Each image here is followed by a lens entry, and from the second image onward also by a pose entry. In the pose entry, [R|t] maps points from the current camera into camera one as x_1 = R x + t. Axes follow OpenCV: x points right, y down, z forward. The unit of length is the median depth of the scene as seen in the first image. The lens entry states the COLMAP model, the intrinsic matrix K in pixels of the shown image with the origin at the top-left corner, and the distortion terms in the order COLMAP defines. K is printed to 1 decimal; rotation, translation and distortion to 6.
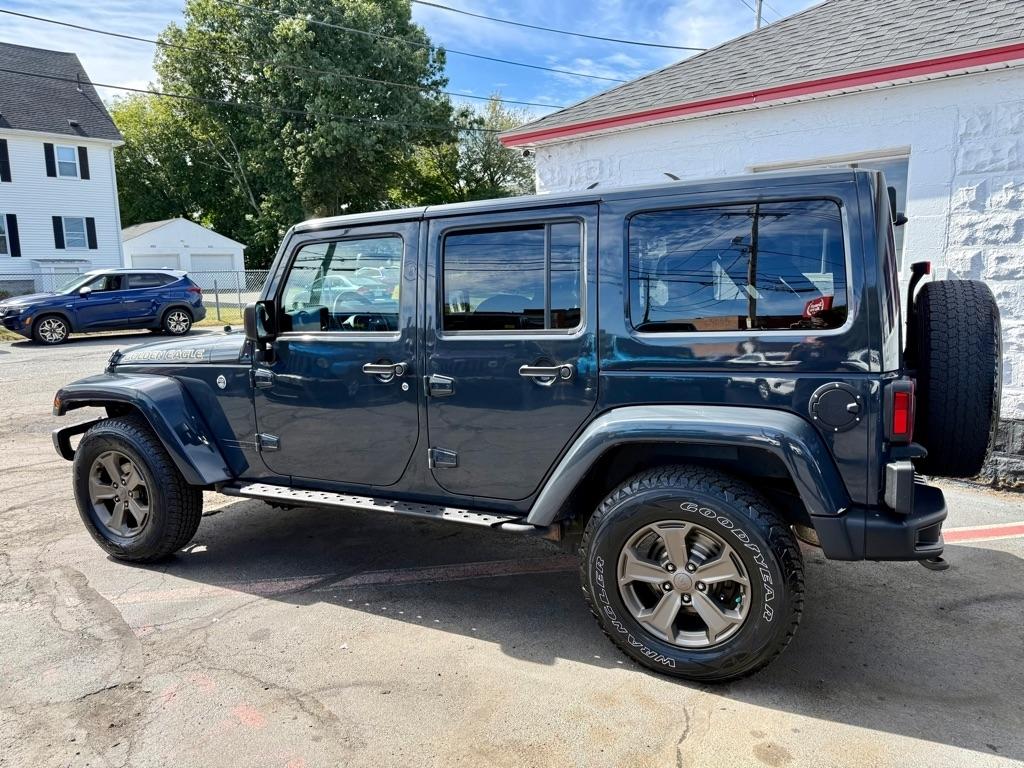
lens RADIAL K [[716.1, 0, 512.0], [0, 716.1, 384.0], [0, 0, 1]] dist [0.054293, -0.085781]
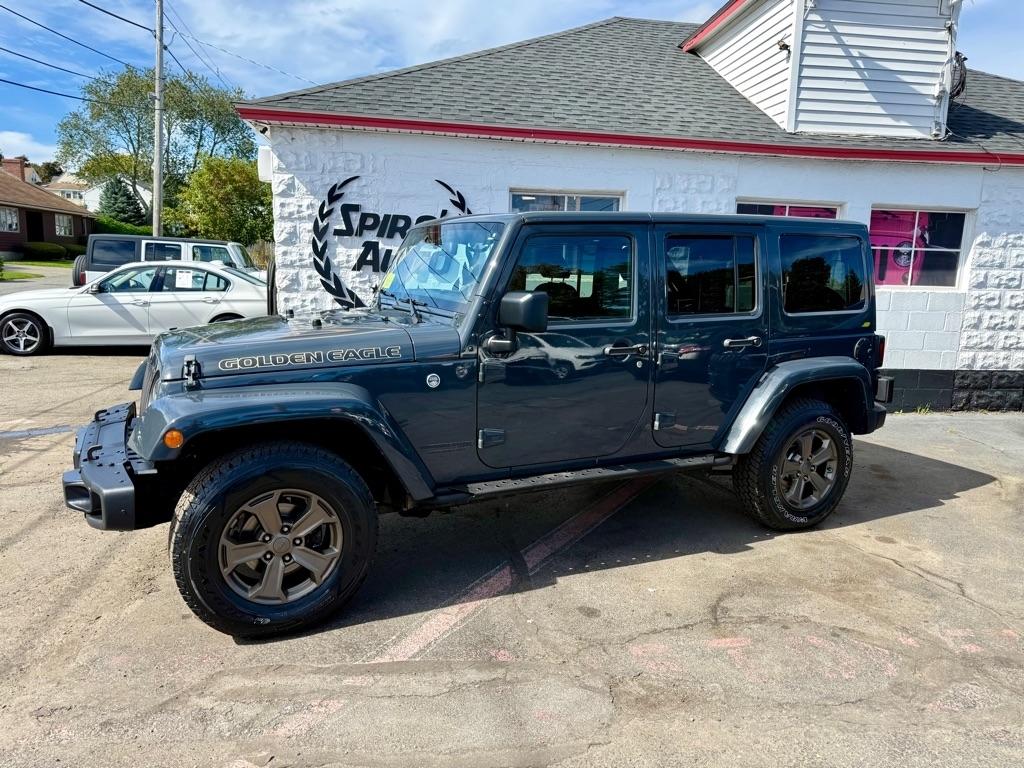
lens RADIAL K [[711.6, 0, 512.0], [0, 711.6, 384.0], [0, 0, 1]] dist [0.050457, -0.078229]
pose [[0.615503, -0.089895, 0.782991, -0.971536], [0.080982, 0.995429, 0.050626, -0.033336], [-0.783963, 0.032247, 0.619969, 0.354322]]
